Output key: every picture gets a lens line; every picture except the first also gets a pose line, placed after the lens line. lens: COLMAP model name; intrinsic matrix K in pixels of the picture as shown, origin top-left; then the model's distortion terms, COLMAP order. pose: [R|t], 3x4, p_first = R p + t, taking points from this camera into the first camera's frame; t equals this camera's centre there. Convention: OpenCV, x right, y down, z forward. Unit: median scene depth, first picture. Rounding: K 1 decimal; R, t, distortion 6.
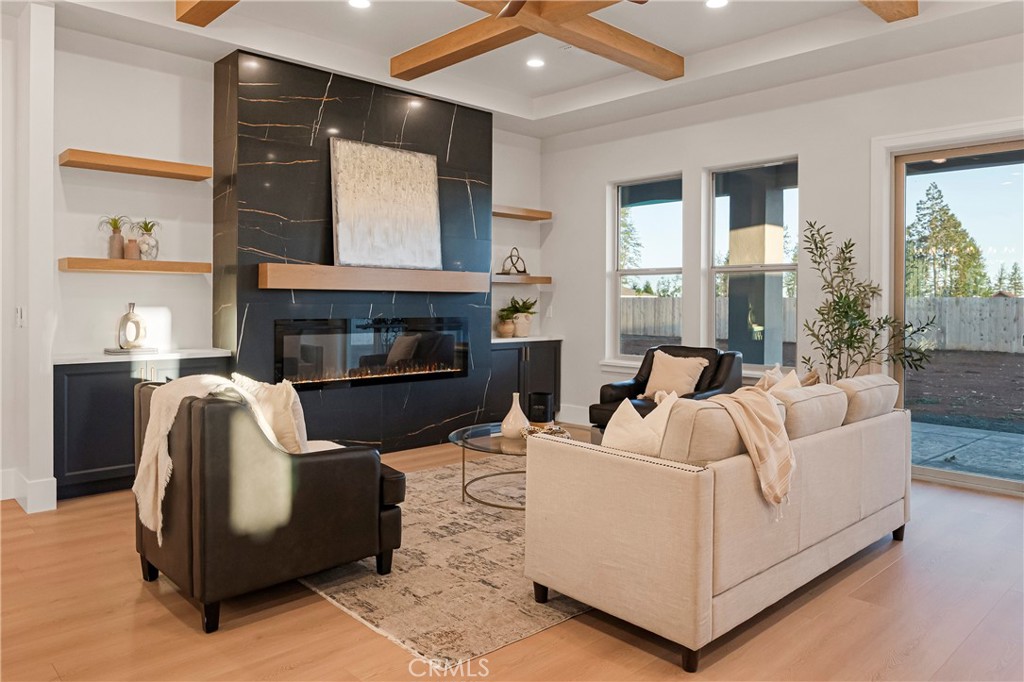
lens RADIAL K [[694.6, 0, 537.1], [0, 694.6, 298.1], [0, 0, 1]] dist [0.000040, 0.000707]
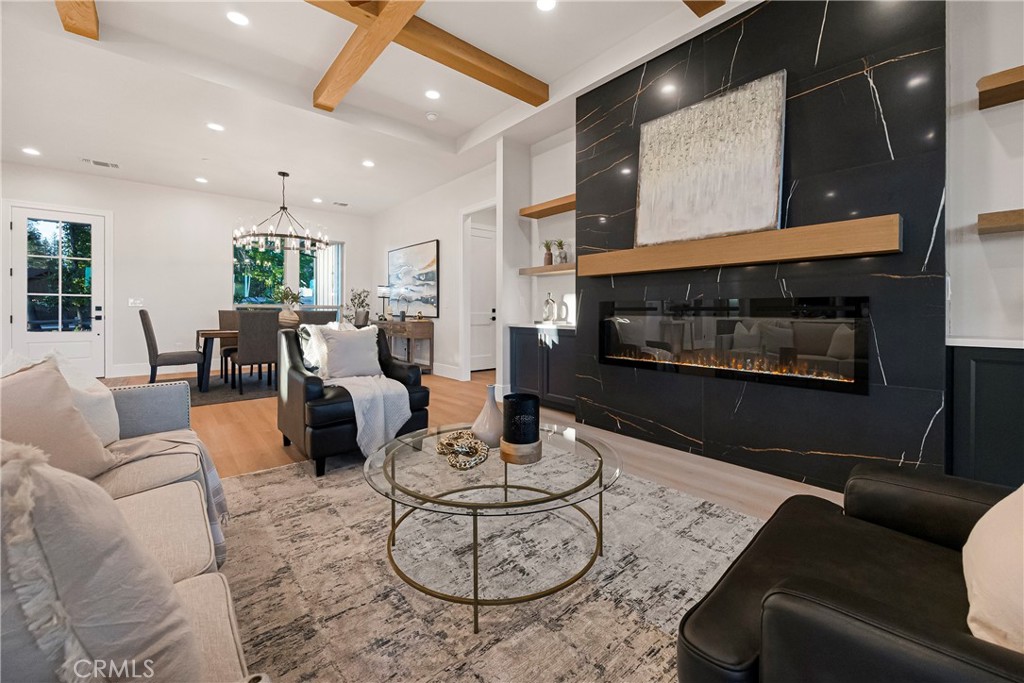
lens RADIAL K [[405.9, 0, 512.6], [0, 405.9, 316.4], [0, 0, 1]] dist [-0.003091, -0.000470]
pose [[-0.060014, 0.001401, -0.998197, 0.317768], [-0.001508, 0.999998, 0.001494, 0.052627], [0.998196, 0.001595, -0.060012, 0.839654]]
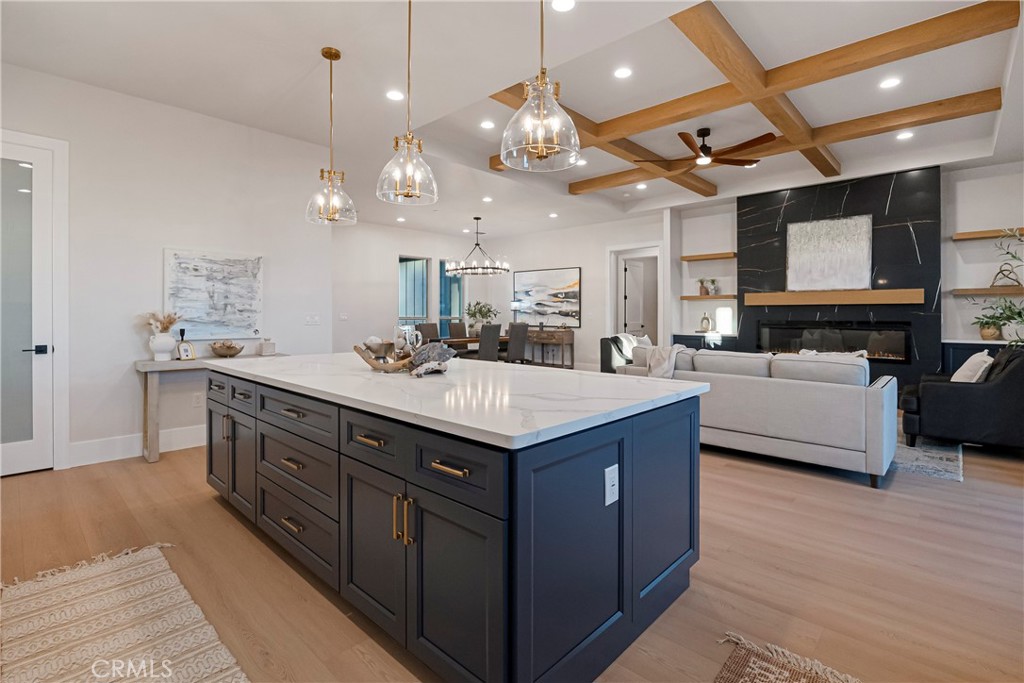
lens RADIAL K [[486.8, 0, 508.0], [0, 486.8, 315.5], [0, 0, 1]] dist [-0.007960, -0.000969]
pose [[0.047926, -0.005284, -0.998837, 0.971625], [0.003617, 0.999980, -0.005117, 0.020269], [0.998844, -0.003368, 0.047944, 0.179767]]
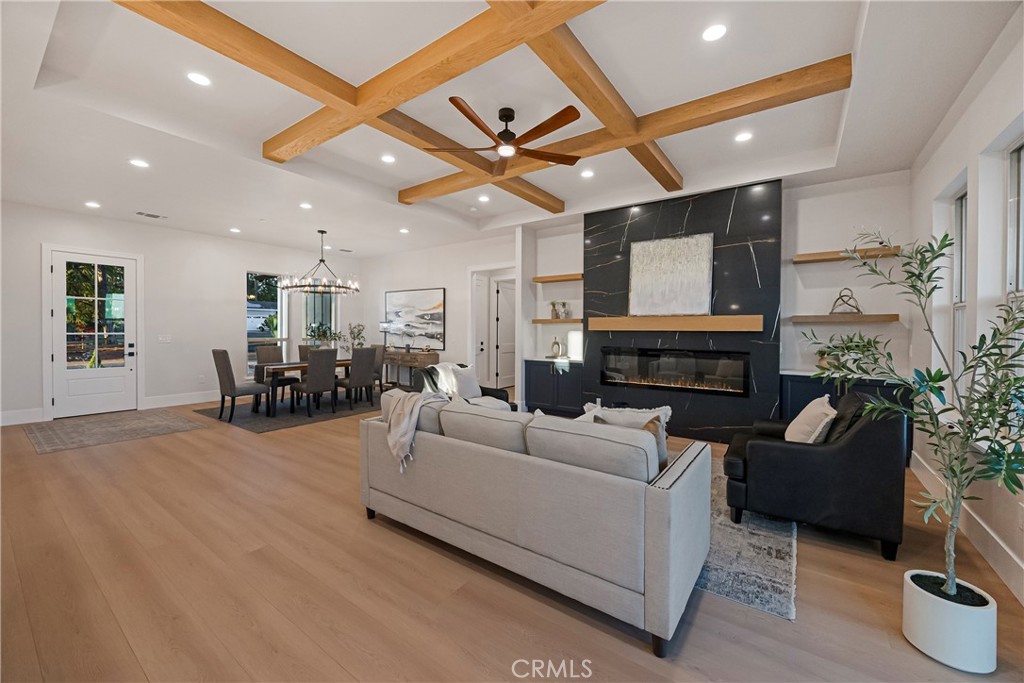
lens RADIAL K [[405.9, 0, 507.8], [0, 405.9, 337.4], [0, 0, 1]] dist [-0.003091, -0.000470]
pose [[0.171967, 0.009296, -0.985059, 0.649878], [-0.001567, 0.999957, 0.009163, -0.003788], [0.985102, -0.000032, 0.171974, 0.518019]]
